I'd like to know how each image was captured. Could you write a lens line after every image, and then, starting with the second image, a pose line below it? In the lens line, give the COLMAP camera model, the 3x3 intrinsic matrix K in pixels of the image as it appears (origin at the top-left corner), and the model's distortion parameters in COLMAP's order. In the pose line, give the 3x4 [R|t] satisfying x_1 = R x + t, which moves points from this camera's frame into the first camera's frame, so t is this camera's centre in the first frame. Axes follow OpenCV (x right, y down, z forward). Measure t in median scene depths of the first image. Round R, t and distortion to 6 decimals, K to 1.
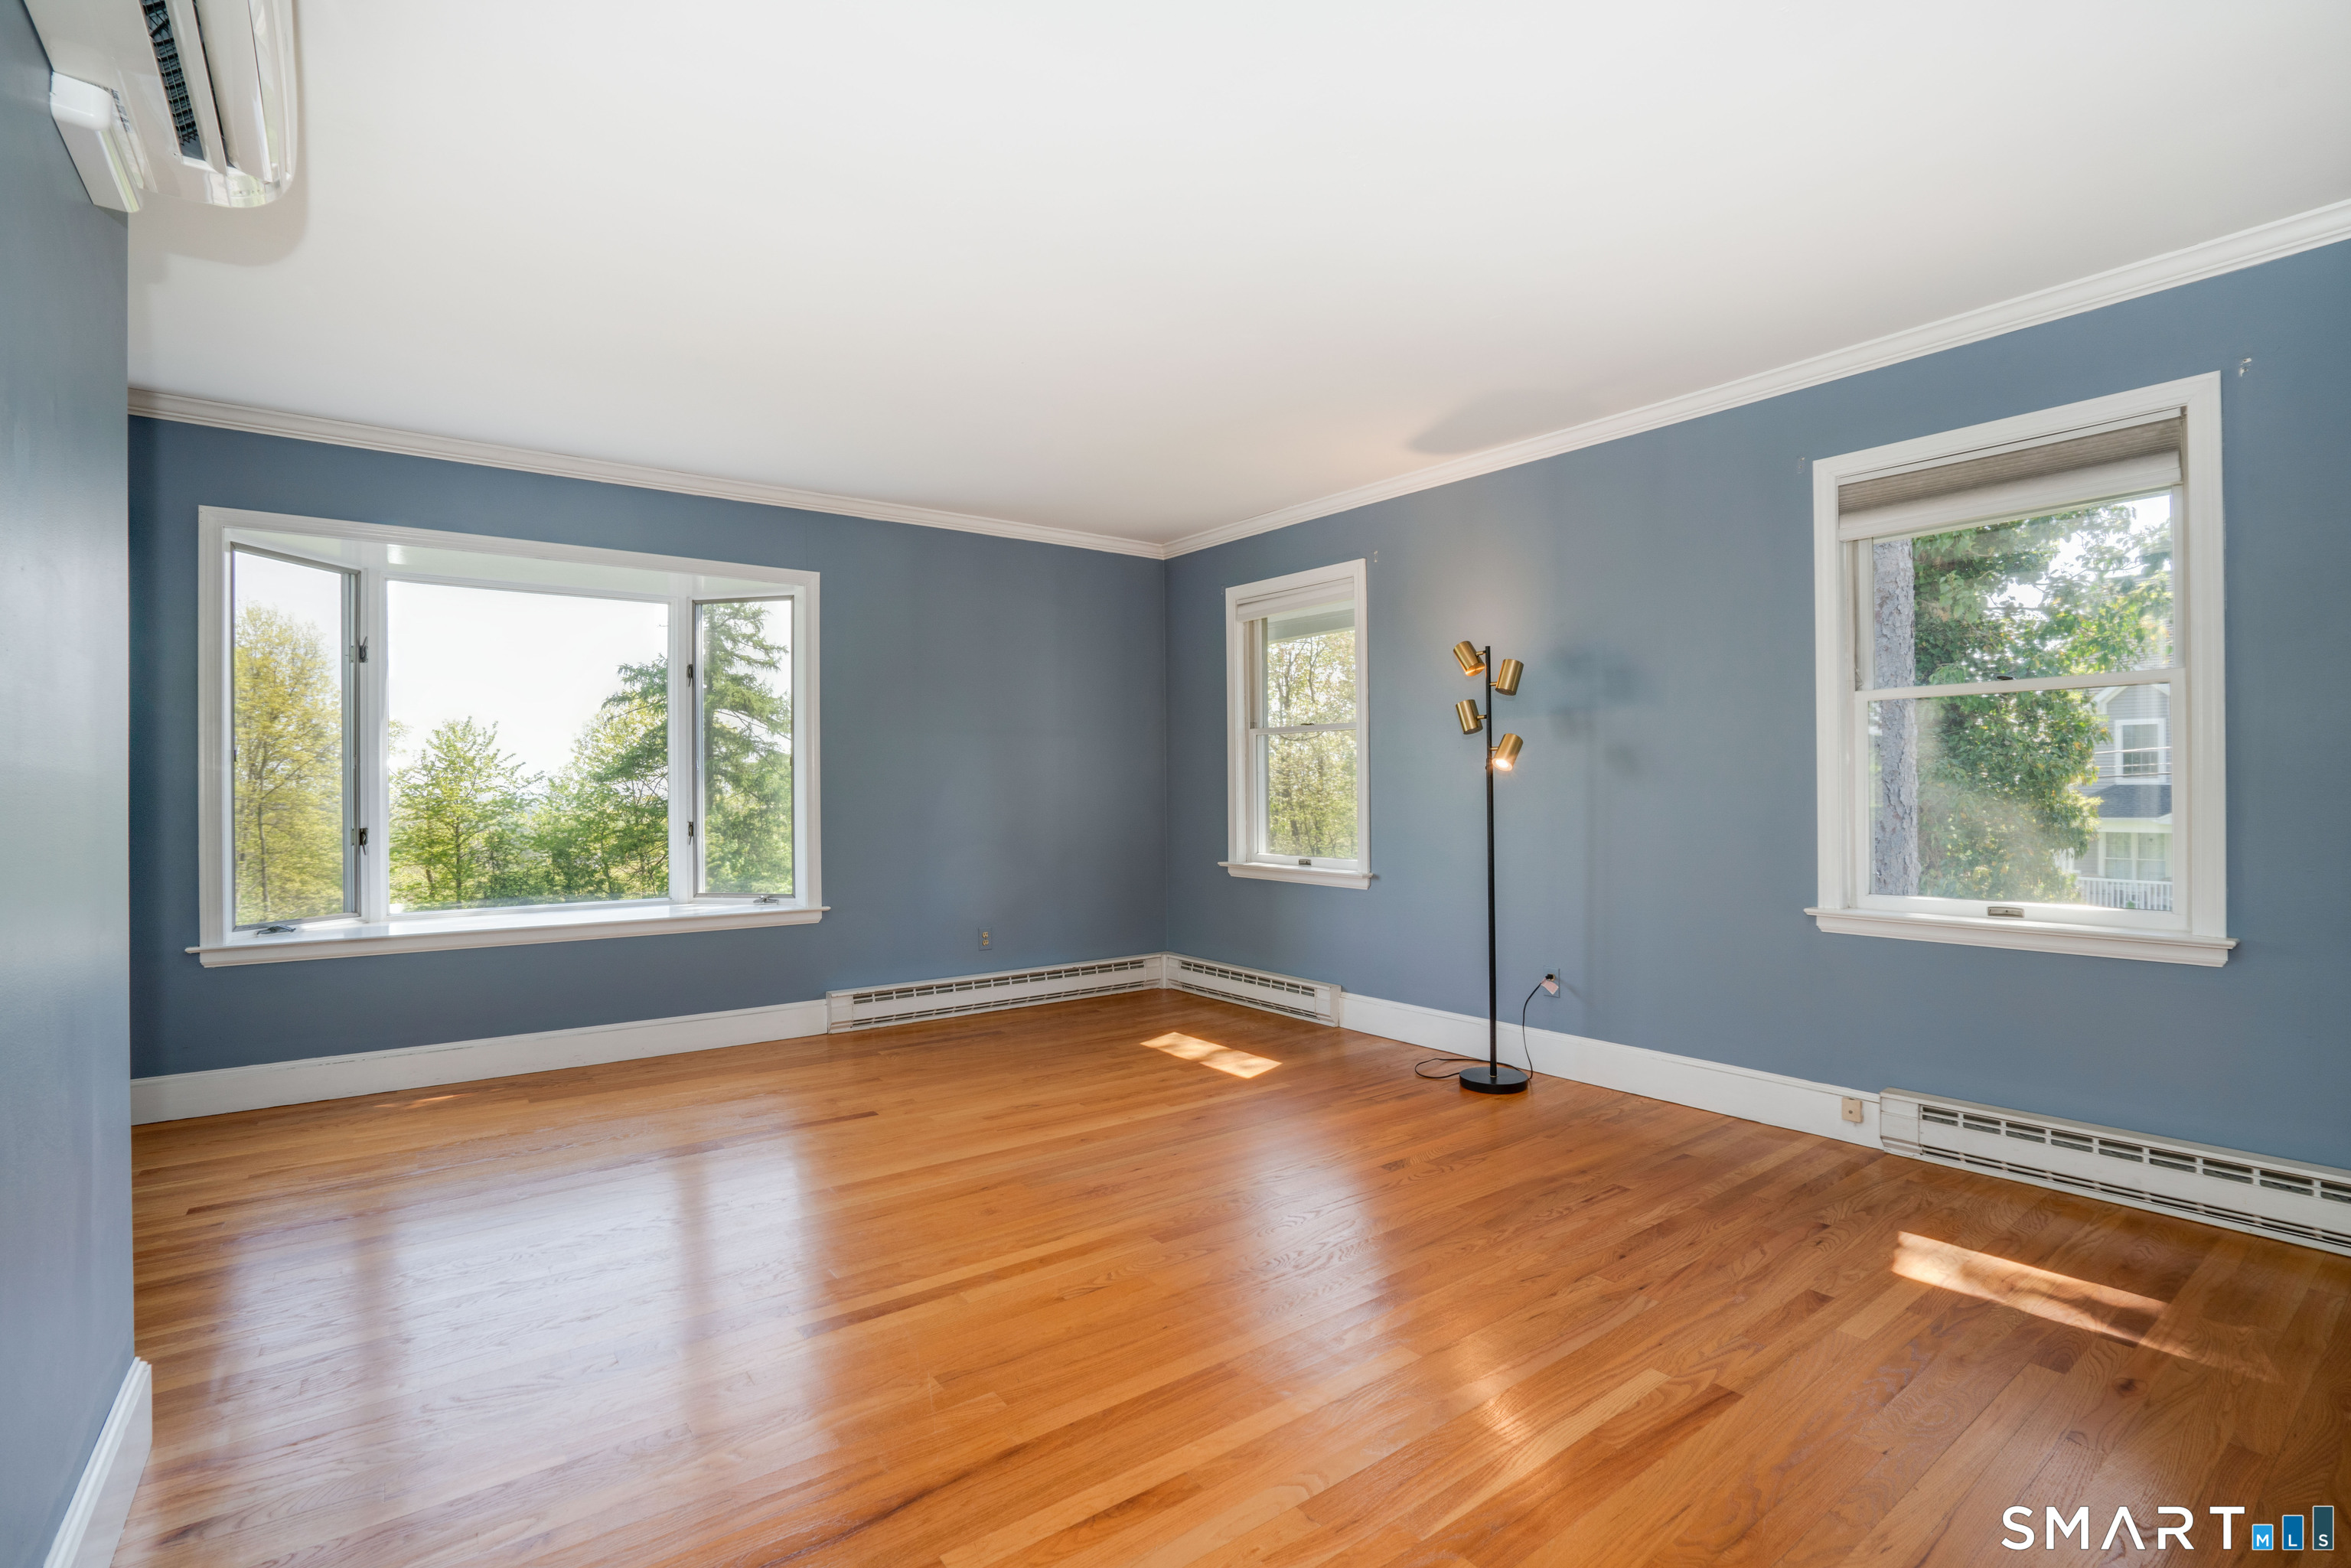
lens RADIAL K [[1071.0, 0, 1172.9], [0, 1071.0, 785.6], [0, 0, 1]] dist [-0.059206, 0.022646]
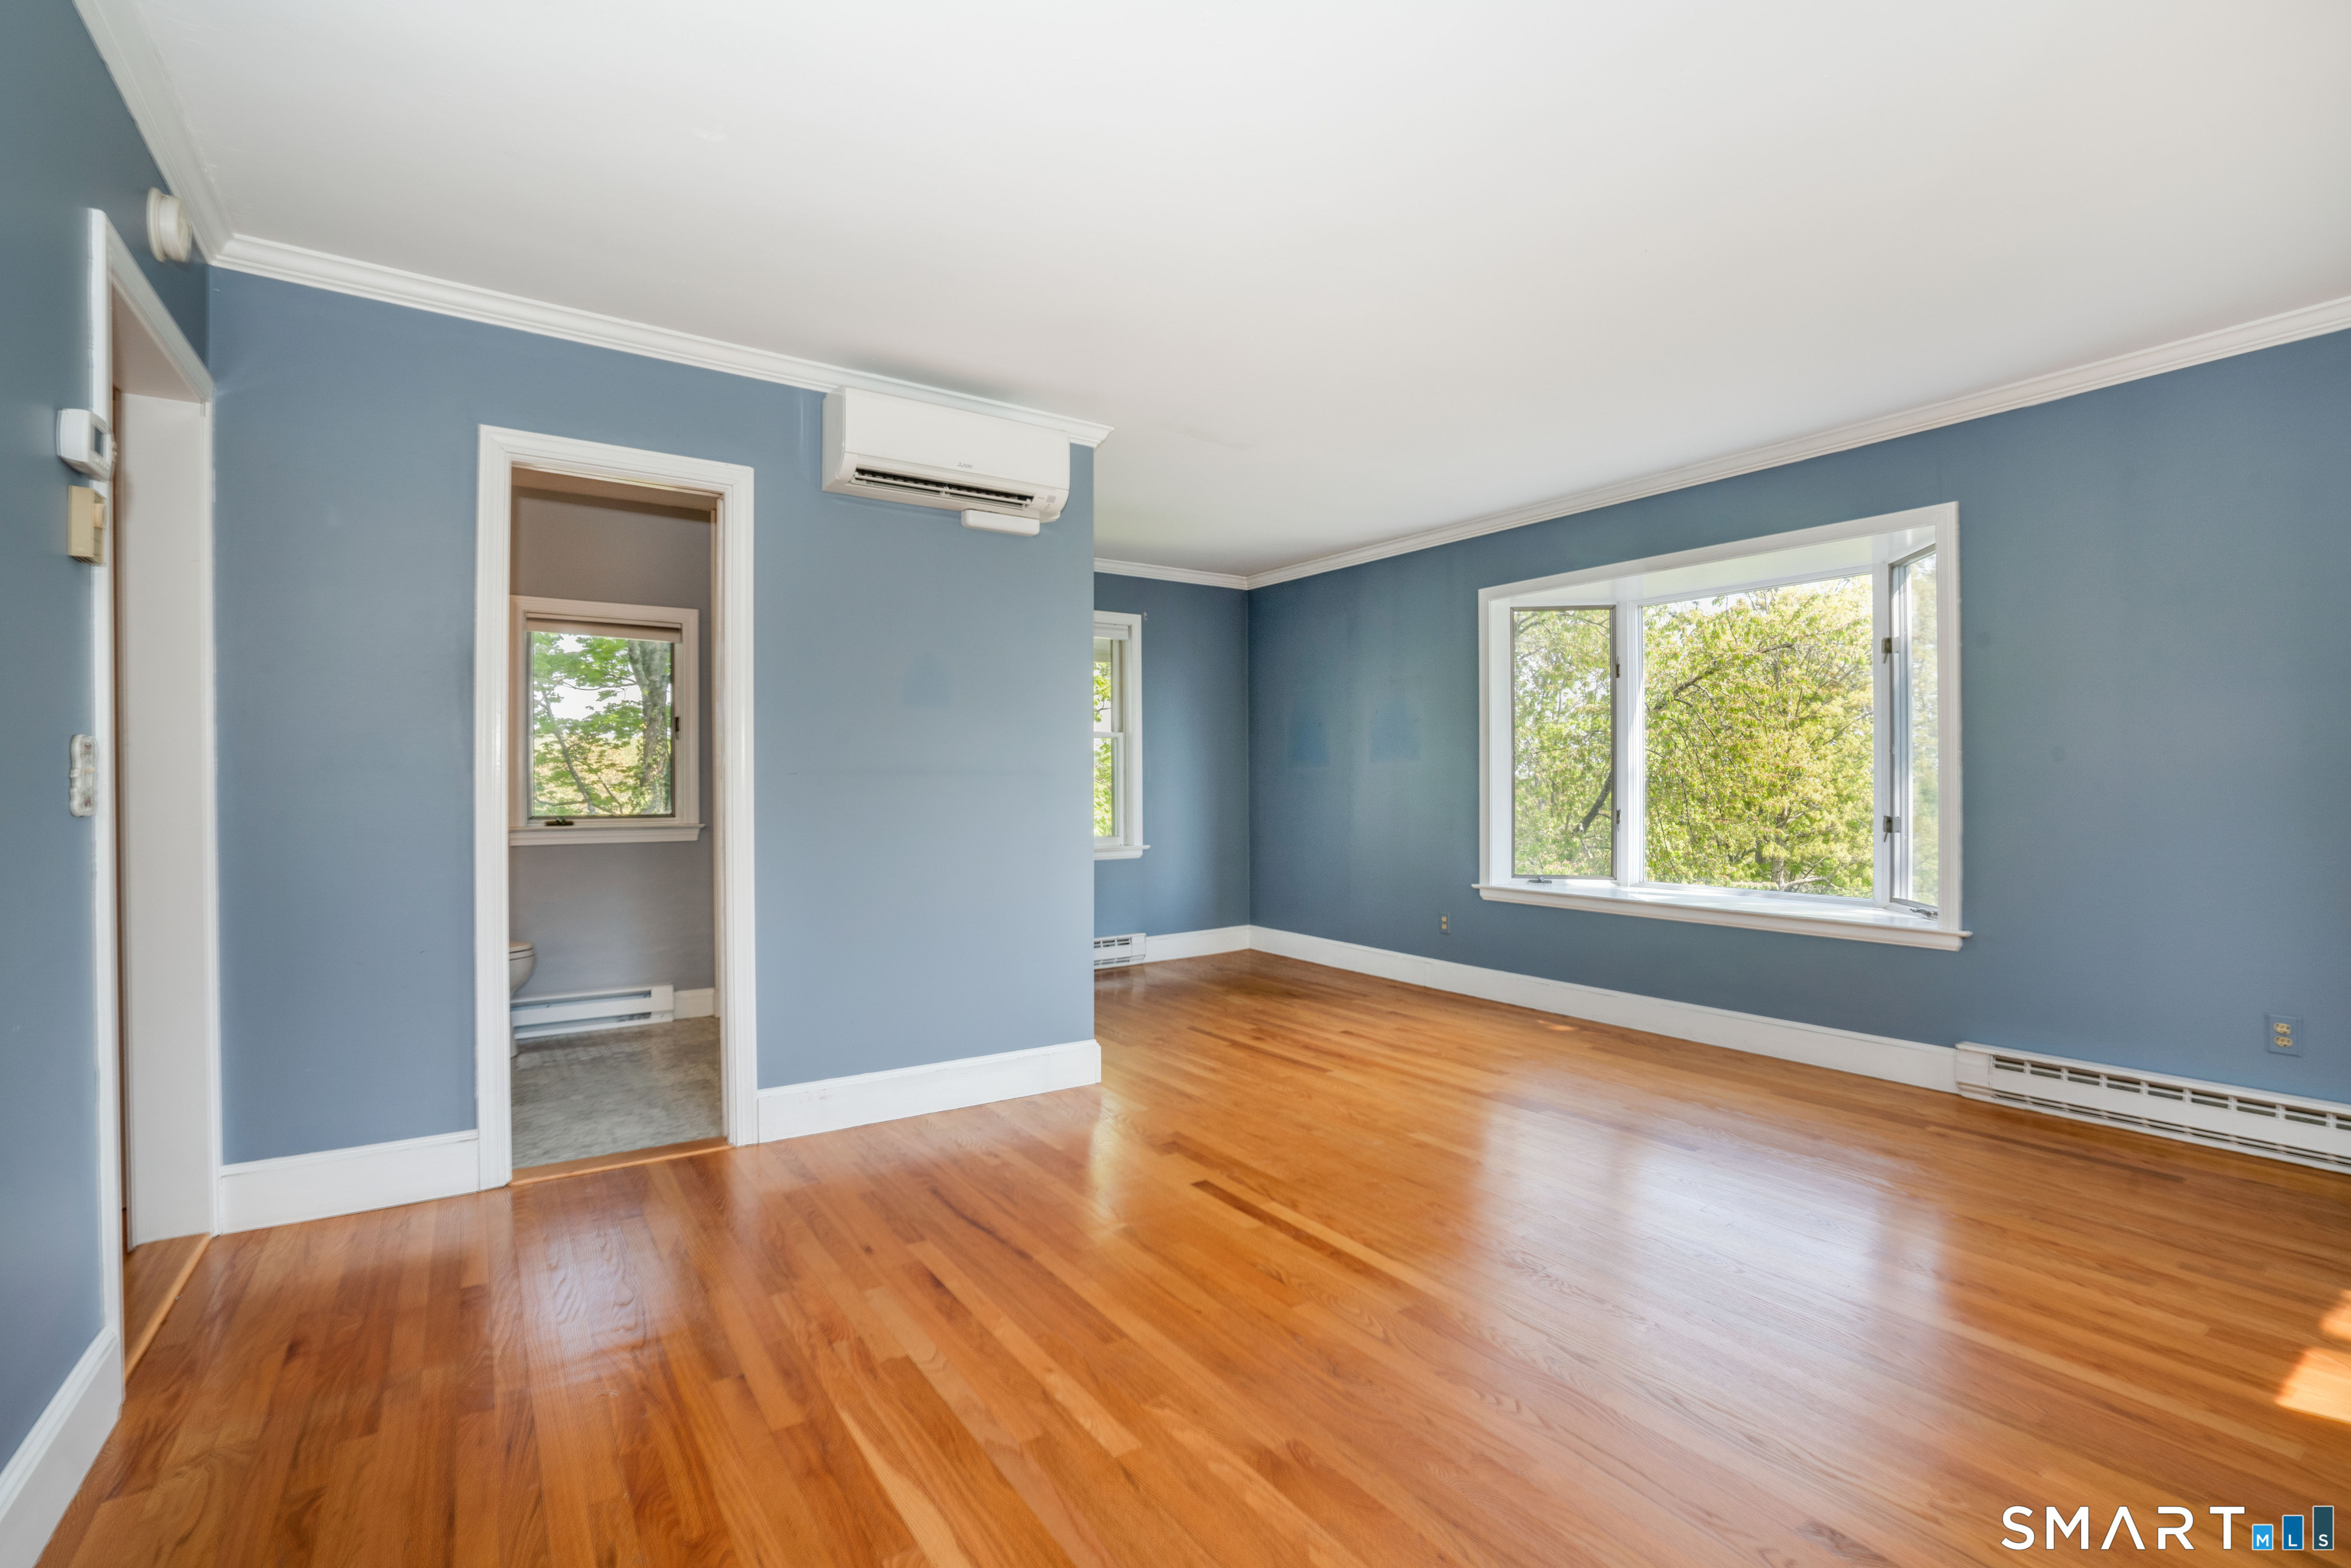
lens RADIAL K [[1071.0, 0, 1172.9], [0, 1071.0, 785.6], [0, 0, 1]] dist [-0.059206, 0.022646]
pose [[-0.045625, 0.008946, -0.998919, 0.524901], [0.006923, 0.999939, 0.008639, -0.003221], [0.998935, -0.006521, -0.045684, 0.530557]]
